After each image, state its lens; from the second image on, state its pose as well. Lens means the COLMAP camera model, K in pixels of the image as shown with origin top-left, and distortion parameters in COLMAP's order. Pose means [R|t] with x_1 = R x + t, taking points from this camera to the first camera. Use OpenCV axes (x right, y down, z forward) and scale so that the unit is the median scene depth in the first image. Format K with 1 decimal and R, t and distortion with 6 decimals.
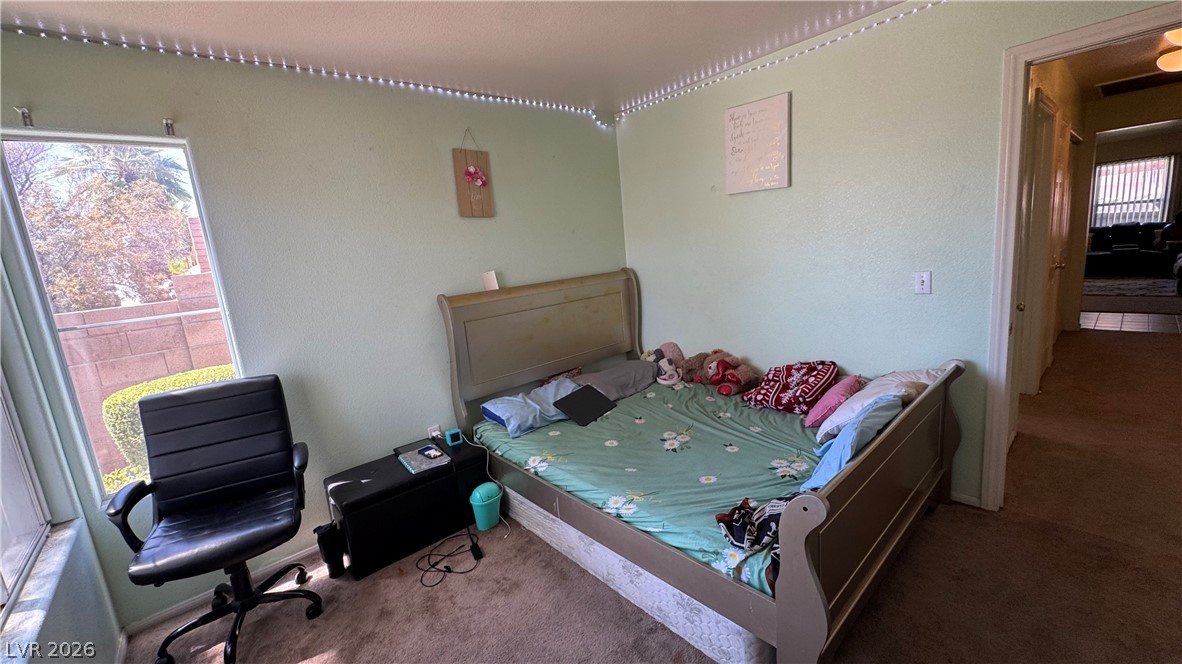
lens RADIAL K [[472.0, 0, 594.3], [0, 472.0, 329.3], [0, 0, 1]] dist [-0.004176, 0.000901]
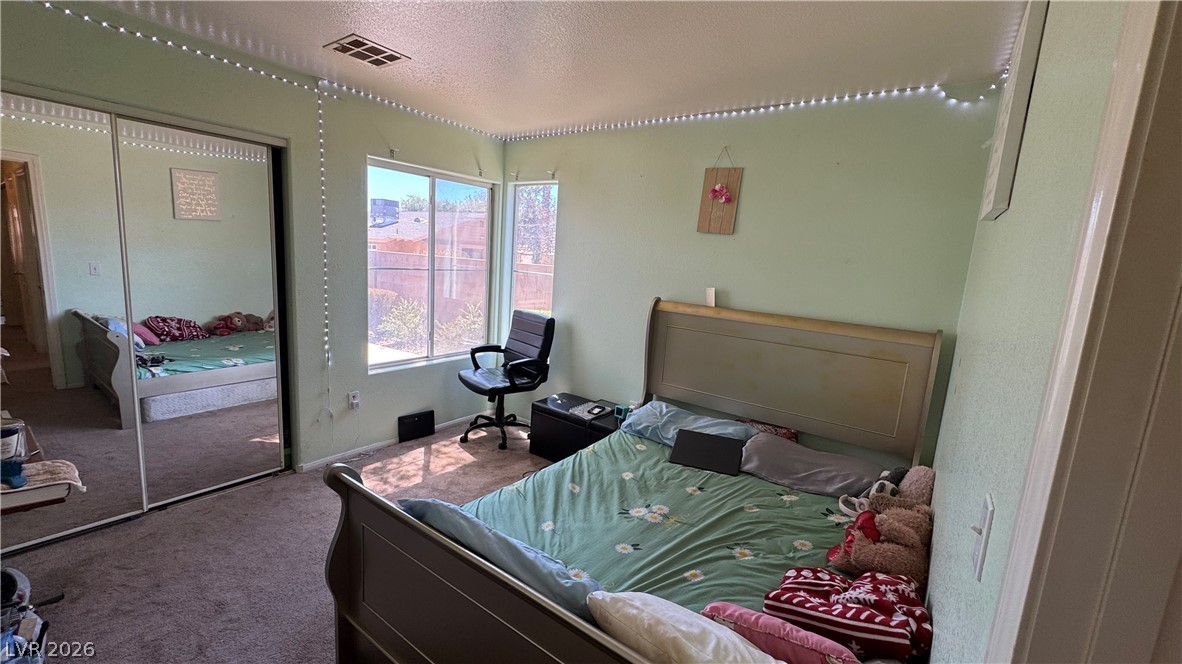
lens RADIAL K [[472.0, 0, 597.4], [0, 472.0, 331.3], [0, 0, 1]] dist [-0.004176, 0.000901]
pose [[0.213102, 0.257126, -0.942589, 0.724891], [-0.260332, 0.944815, 0.198877, -0.177264], [0.941708, 0.203005, 0.268280, 0.538130]]
